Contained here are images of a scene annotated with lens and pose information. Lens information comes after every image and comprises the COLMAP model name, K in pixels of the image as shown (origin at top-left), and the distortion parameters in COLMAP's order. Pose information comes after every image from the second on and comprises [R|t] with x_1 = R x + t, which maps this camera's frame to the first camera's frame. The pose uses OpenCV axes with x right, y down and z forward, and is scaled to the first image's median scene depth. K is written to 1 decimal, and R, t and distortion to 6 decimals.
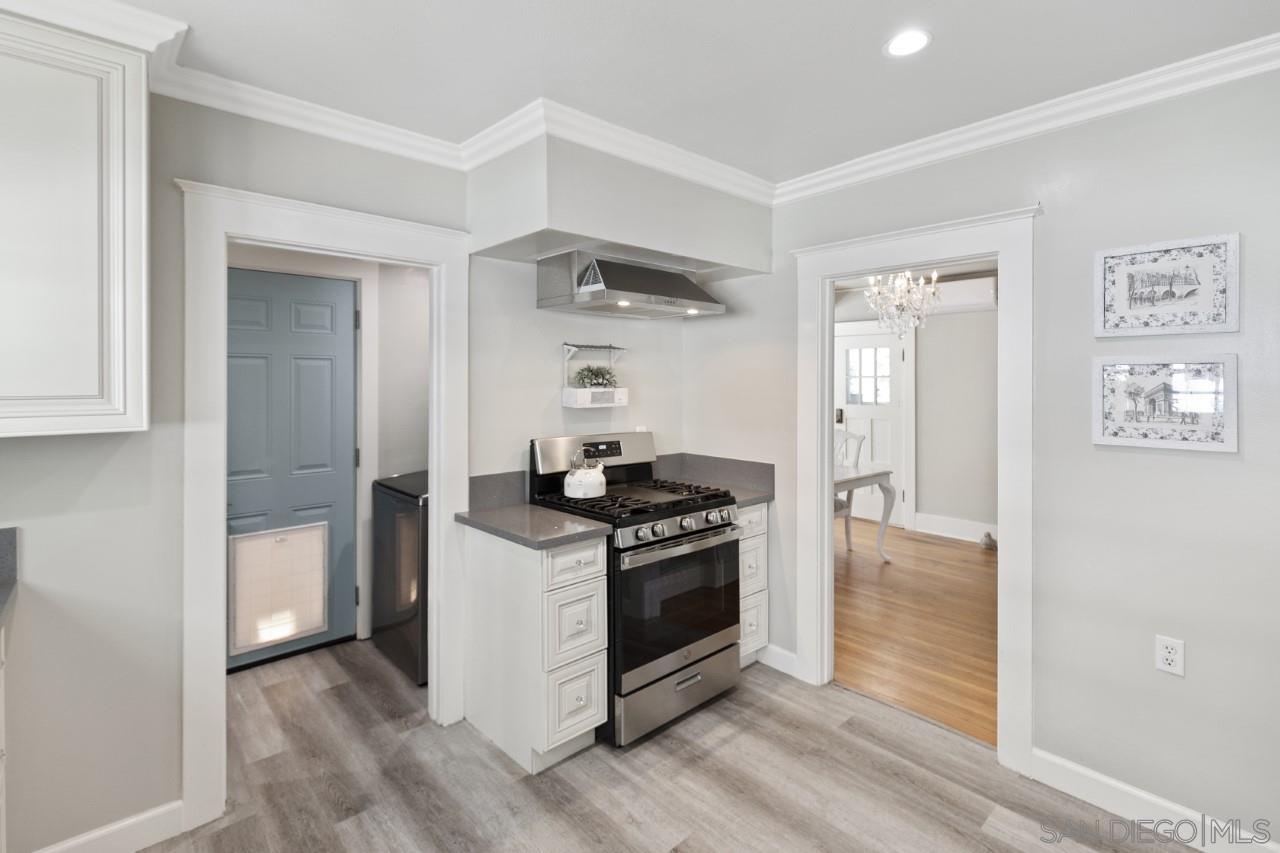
lens RADIAL K [[593.8, 0, 642.4], [0, 593.8, 384.7], [0, 0, 1]] dist [0.000442, -0.000283]
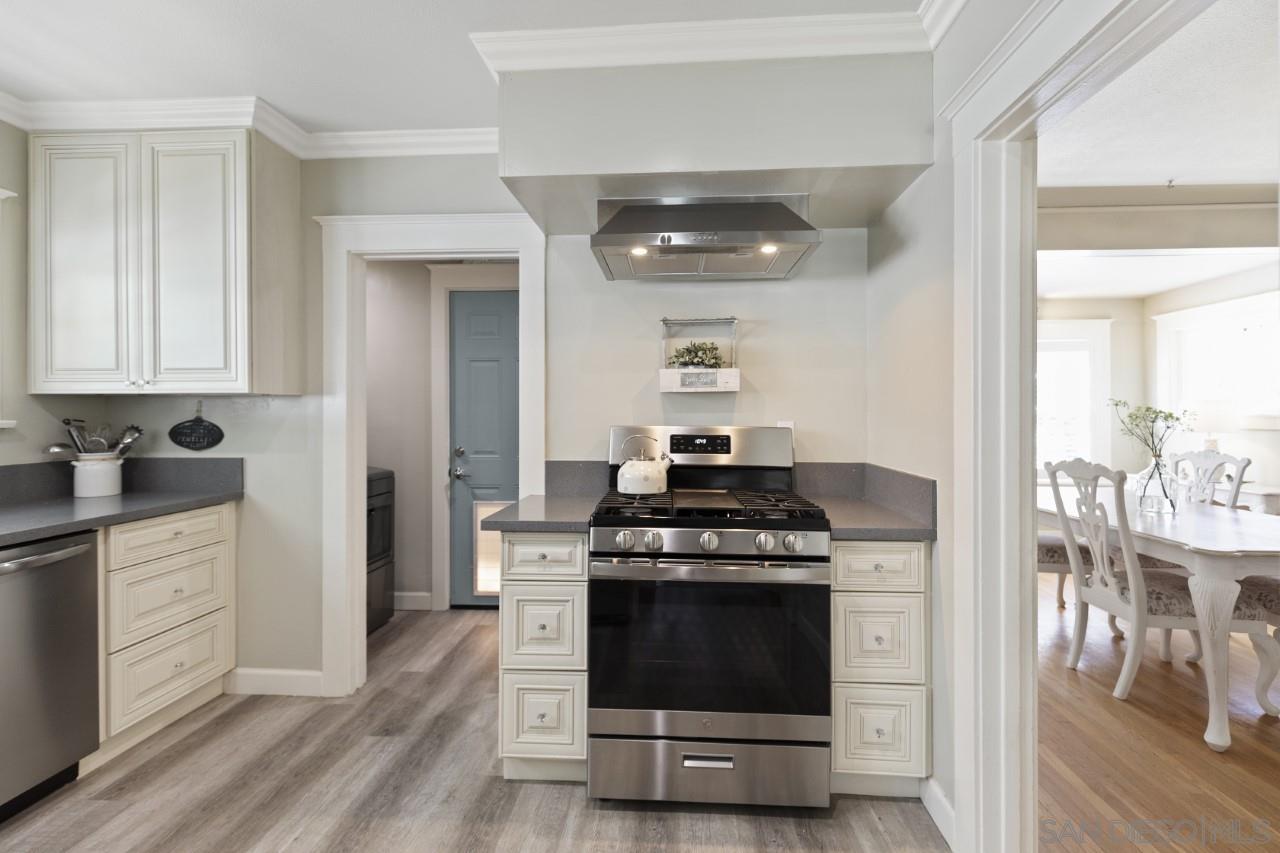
lens RADIAL K [[580.9, 0, 640.4], [0, 580.9, 409.3], [0, 0, 1]] dist [0.000584, 0.000249]
pose [[0.695633, -0.005536, -0.718376, 0.532447], [-0.002888, 0.999941, -0.010502, 0.082992], [0.718391, 0.009380, 0.695576, 0.453987]]
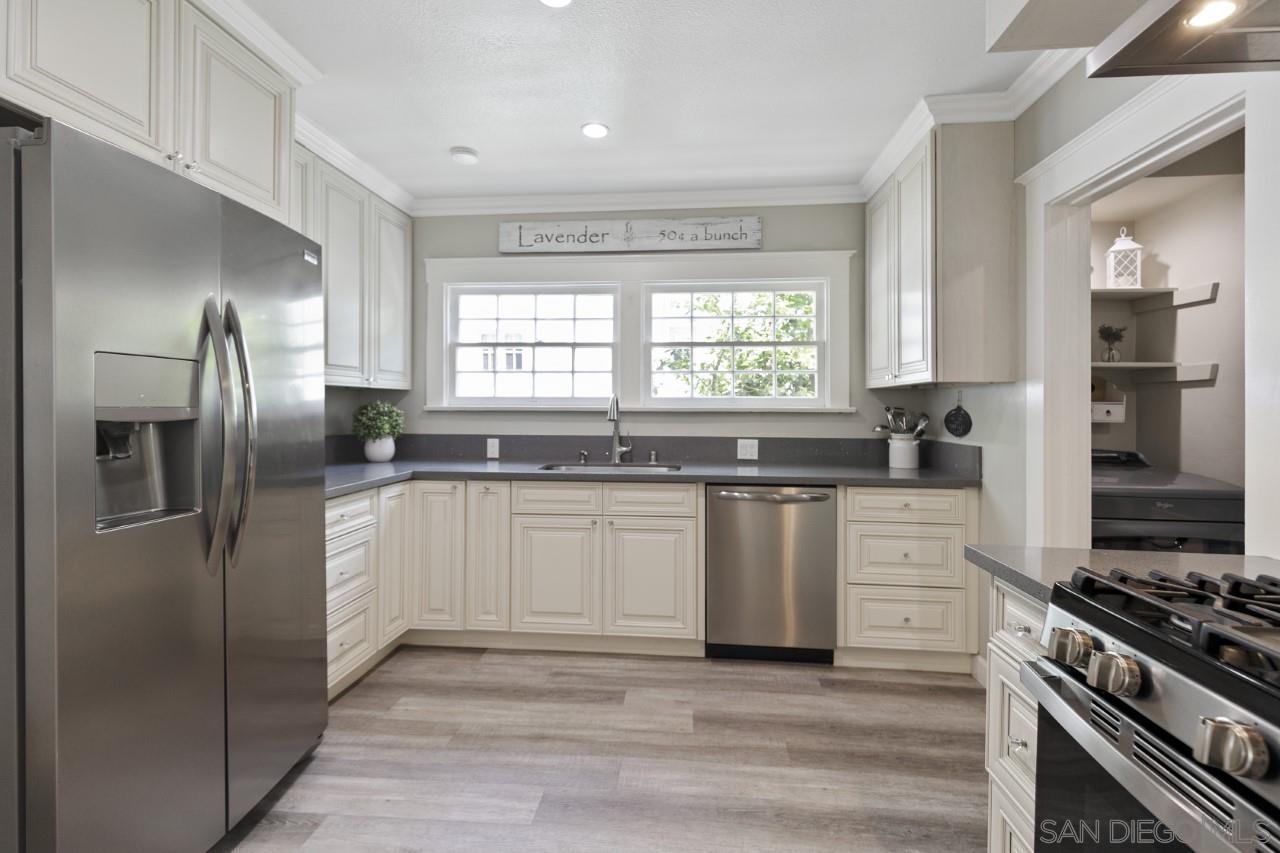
lens RADIAL K [[578.7, 0, 638.3], [0, 578.7, 401.2], [0, 0, 1]] dist [0.000677, 0.000094]
pose [[-0.739382, -0.010559, -0.673204, 0.442463], [-0.011736, 0.999927, -0.002793, 0.089076], [0.673184, 0.005836, -0.739452, 1.011505]]
